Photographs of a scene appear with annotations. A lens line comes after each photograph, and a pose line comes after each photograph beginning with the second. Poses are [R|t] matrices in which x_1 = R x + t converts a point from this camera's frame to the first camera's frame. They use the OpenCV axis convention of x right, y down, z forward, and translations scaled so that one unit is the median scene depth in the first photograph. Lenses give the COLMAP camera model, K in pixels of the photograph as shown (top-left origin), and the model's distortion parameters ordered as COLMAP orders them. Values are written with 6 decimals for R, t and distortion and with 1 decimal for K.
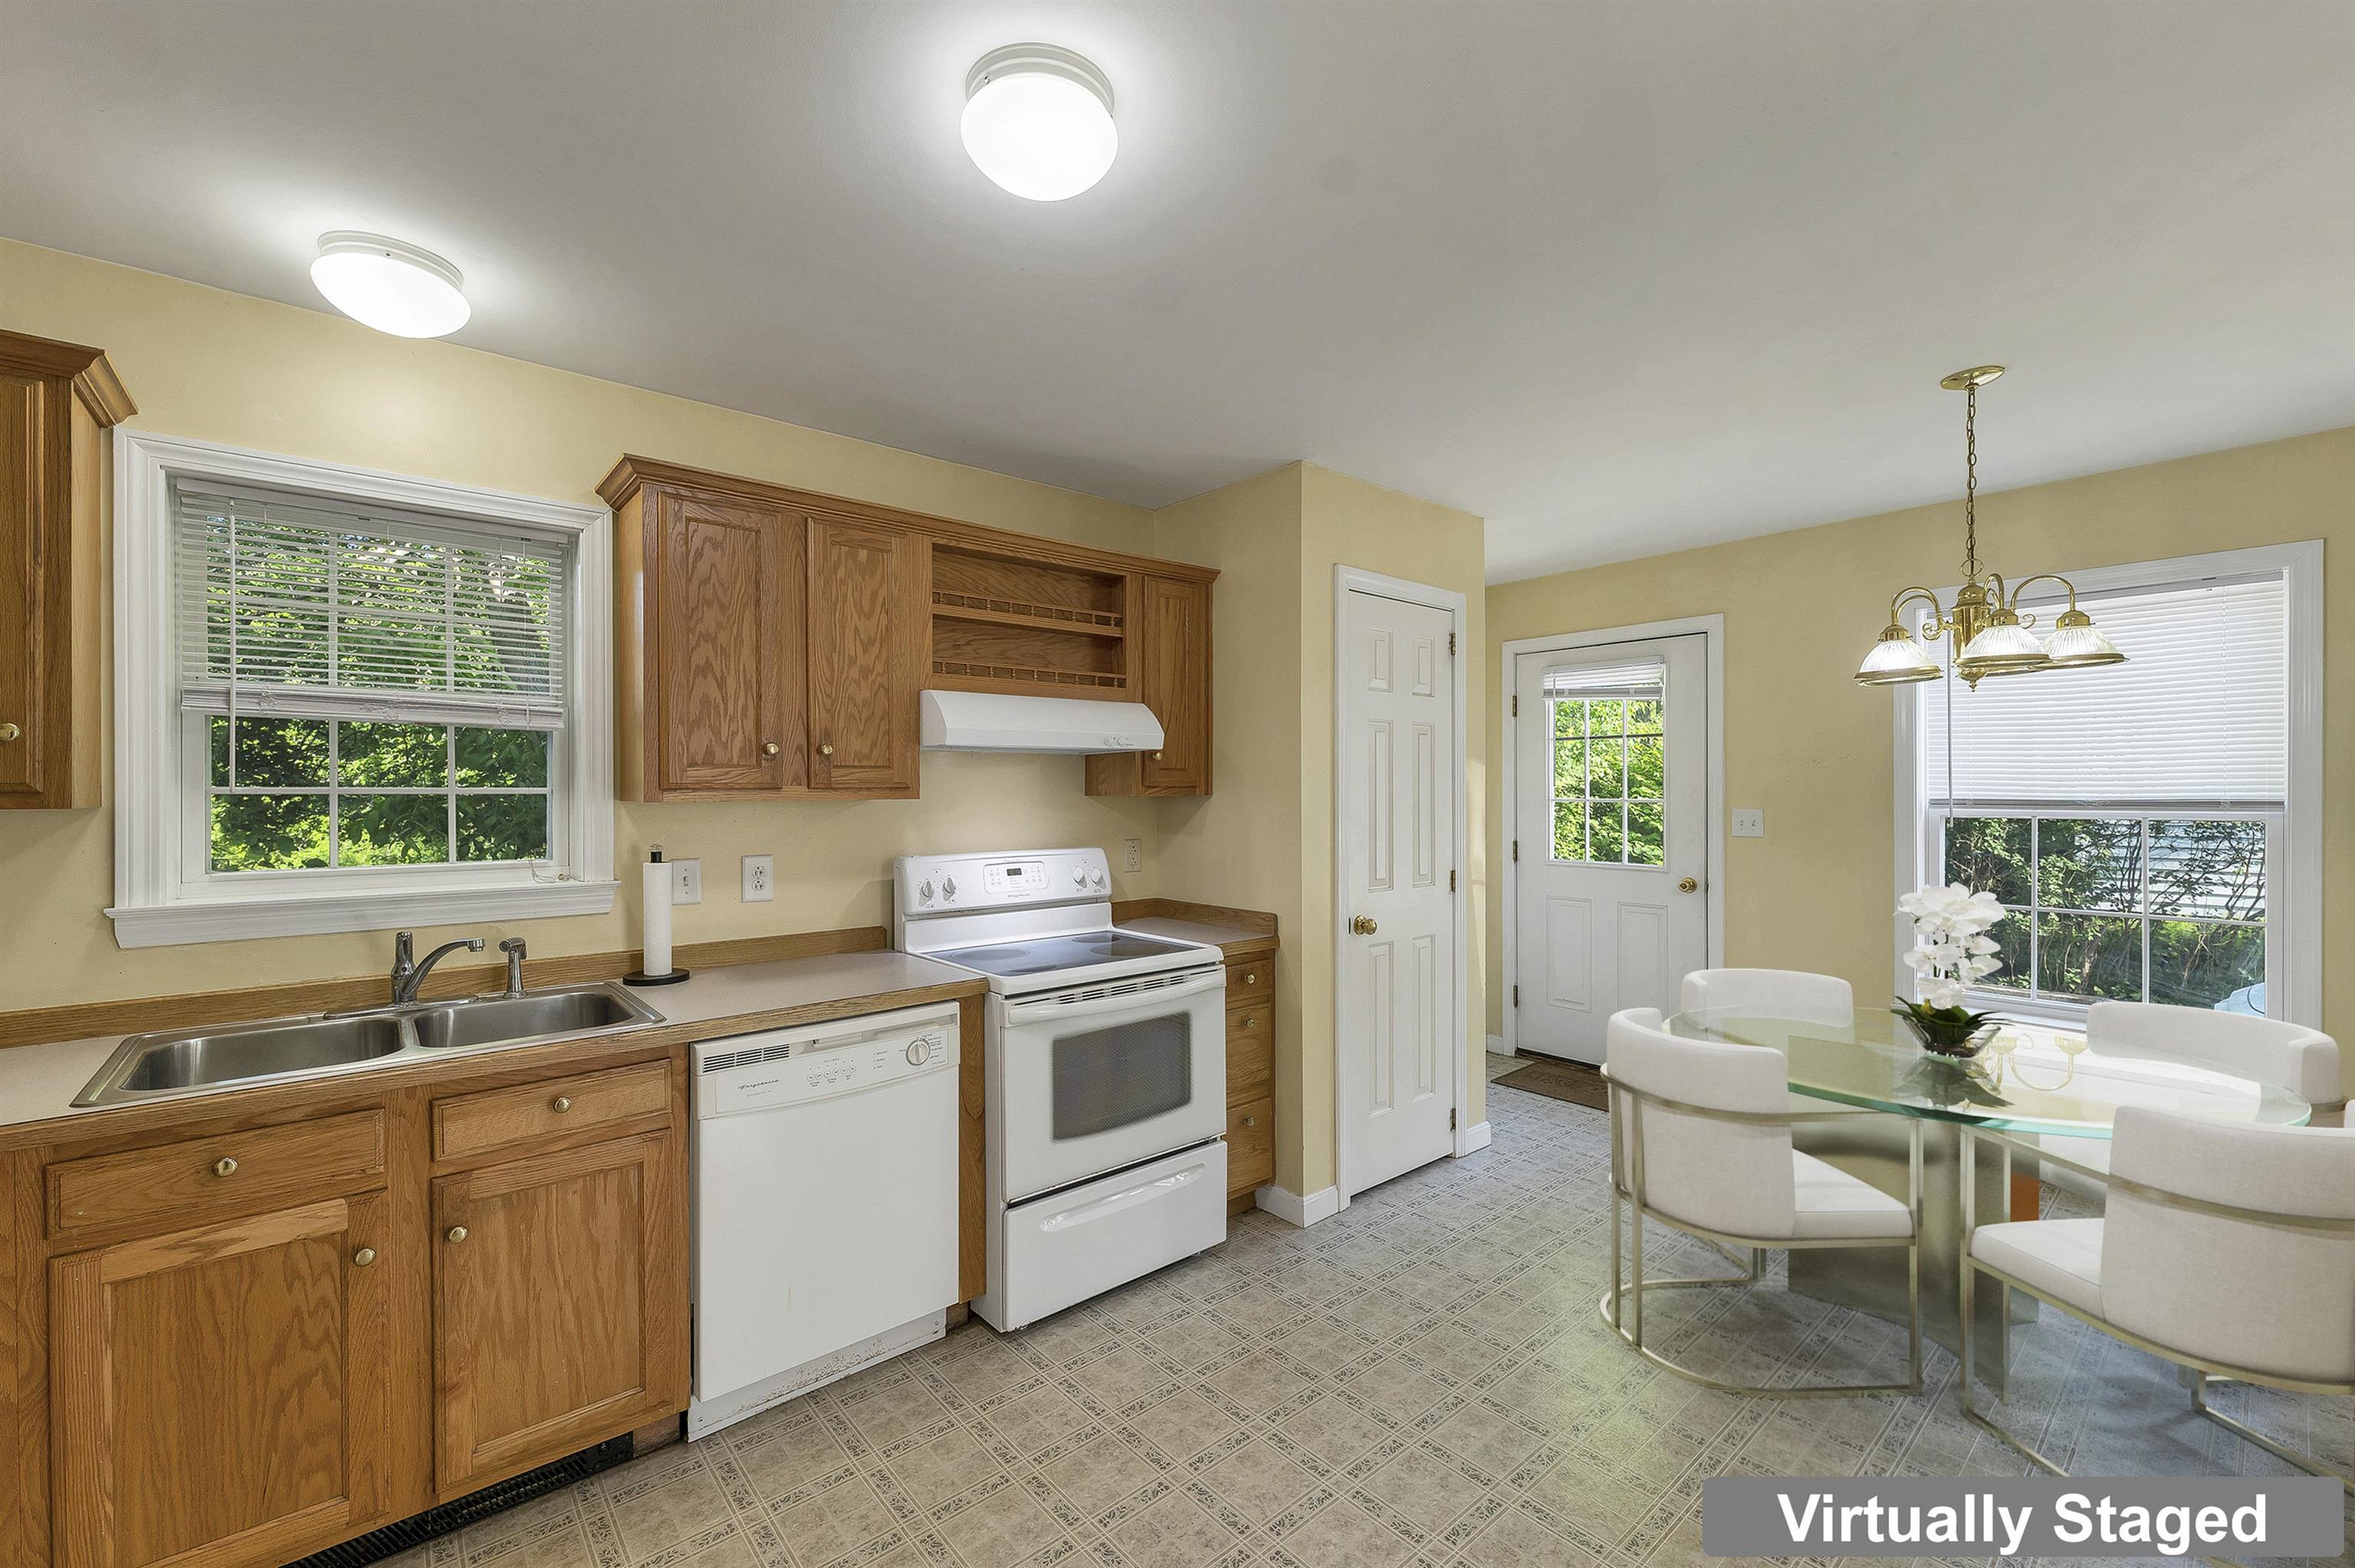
lens RADIAL K [[985.0, 0, 1164.1], [0, 985.0, 787.0], [0, 0, 1]] dist [0.000586, 0.000121]
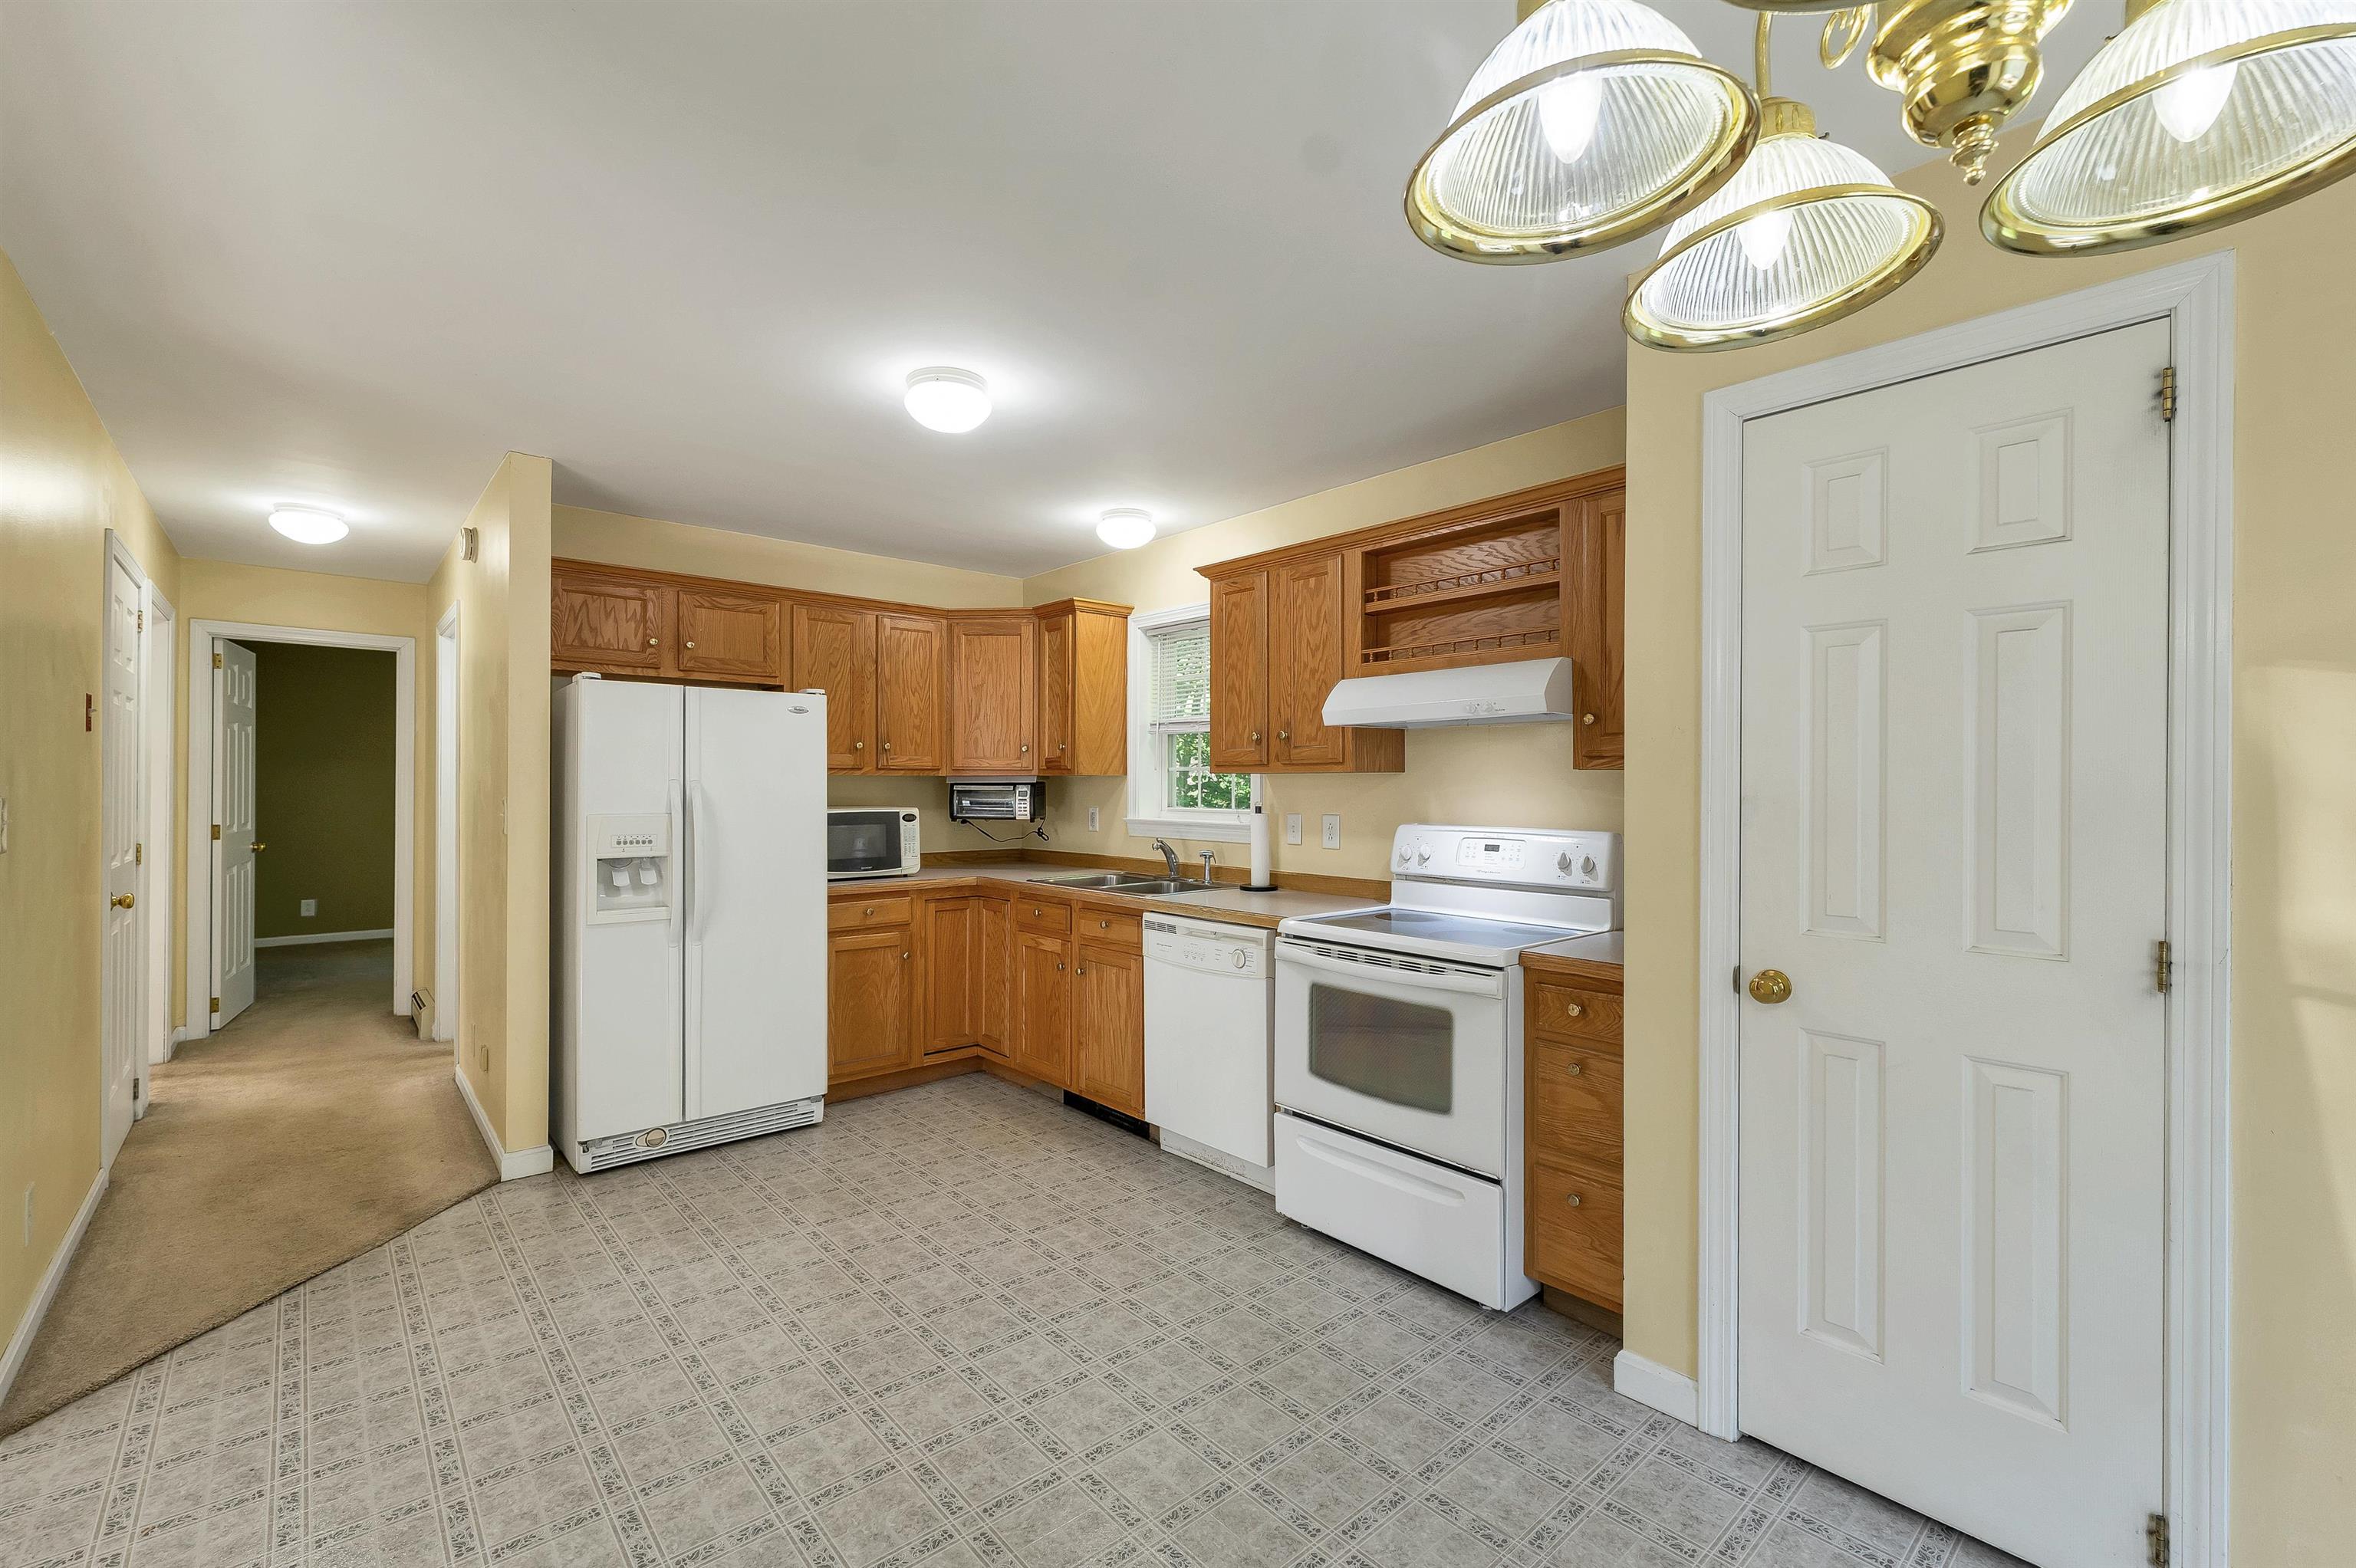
lens RADIAL K [[985.4, 0, 1169.3], [0, 985.4, 783.0], [0, 0, 1]] dist [0.000586, 0.000121]
pose [[0.005704, 0.001599, -0.999982, 0.955843], [-0.002404, 0.999996, 0.001585, 0.024738], [0.999981, 0.002395, 0.005707, 0.785120]]
